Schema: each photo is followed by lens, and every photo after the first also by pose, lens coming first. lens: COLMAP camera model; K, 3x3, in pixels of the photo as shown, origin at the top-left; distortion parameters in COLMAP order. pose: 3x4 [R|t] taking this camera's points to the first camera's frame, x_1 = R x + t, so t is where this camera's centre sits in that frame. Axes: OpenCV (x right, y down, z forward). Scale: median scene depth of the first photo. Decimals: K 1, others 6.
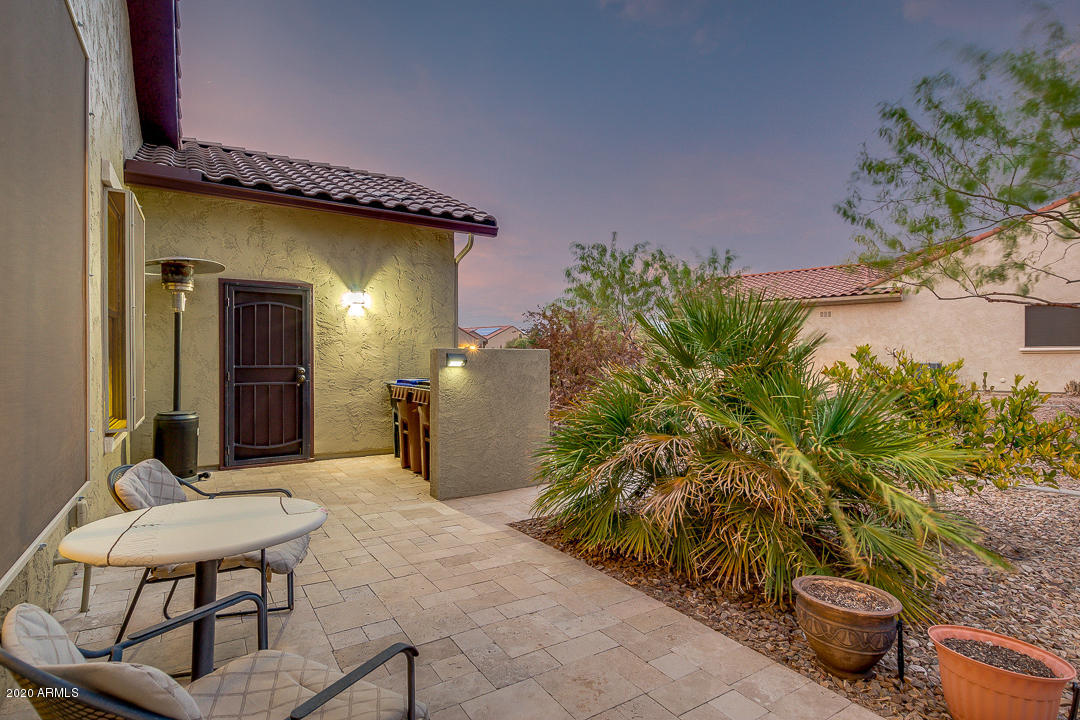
lens RADIAL K [[535.4, 0, 542.7], [0, 535.4, 356.0], [0, 0, 1]] dist [0.015920, -0.000121]
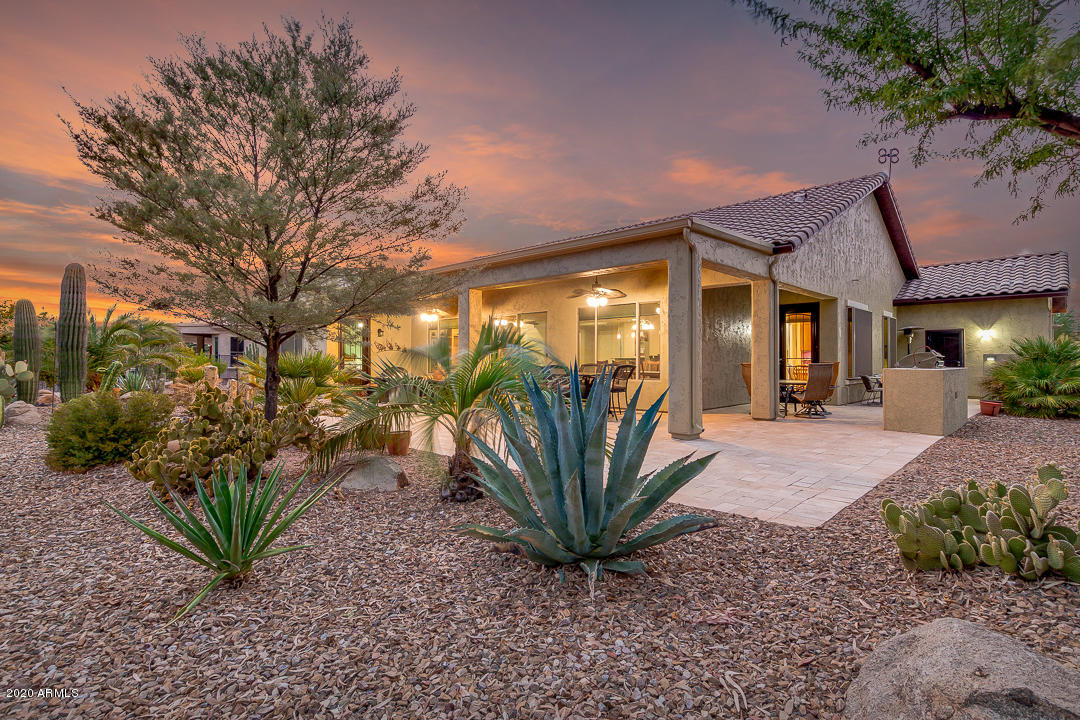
lens RADIAL K [[535.4, 0, 538.8], [0, 535.4, 356.6], [0, 0, 1]] dist [0.015920, -0.000121]
pose [[0.230153, -0.004546, -0.973144, 1.632032], [-0.000073, 0.999989, -0.004689, 0.010557], [0.973154, 0.001150, 0.230150, -1.579494]]
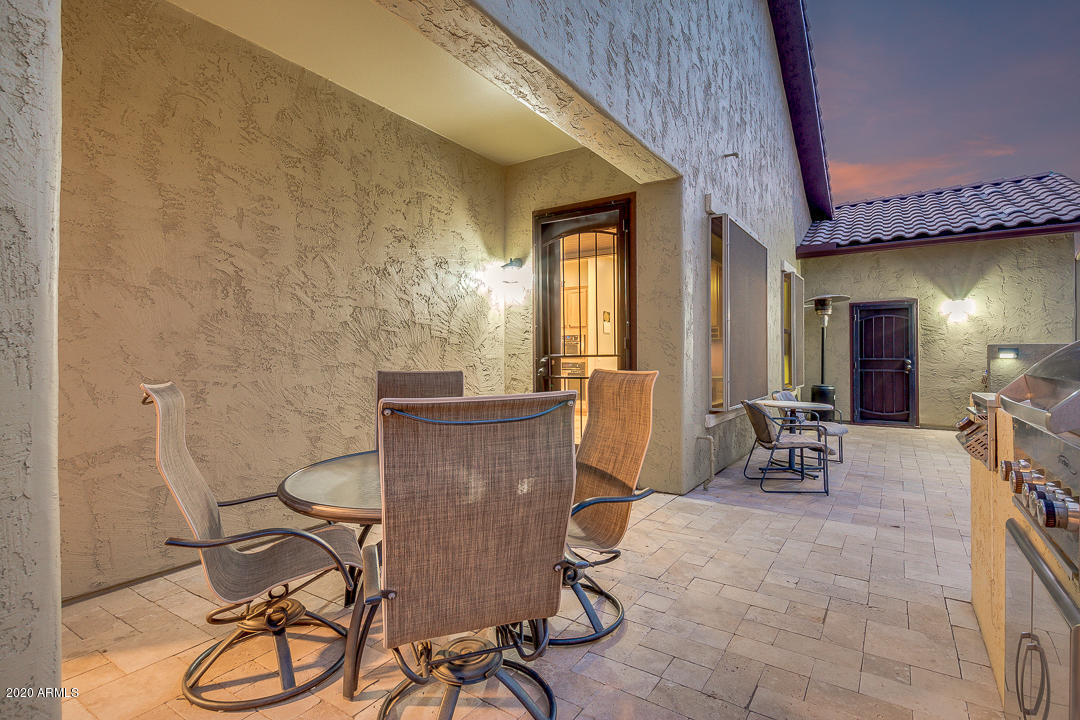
lens RADIAL K [[535.4, 0, 542.8], [0, 535.4, 357.6], [0, 0, 1]] dist [0.015920, -0.000121]
pose [[0.403458, -0.002747, -0.914994, 0.449809], [0.008007, 0.999968, 0.000528, 0.007144], [0.914963, -0.007539, 0.403467, -0.432762]]
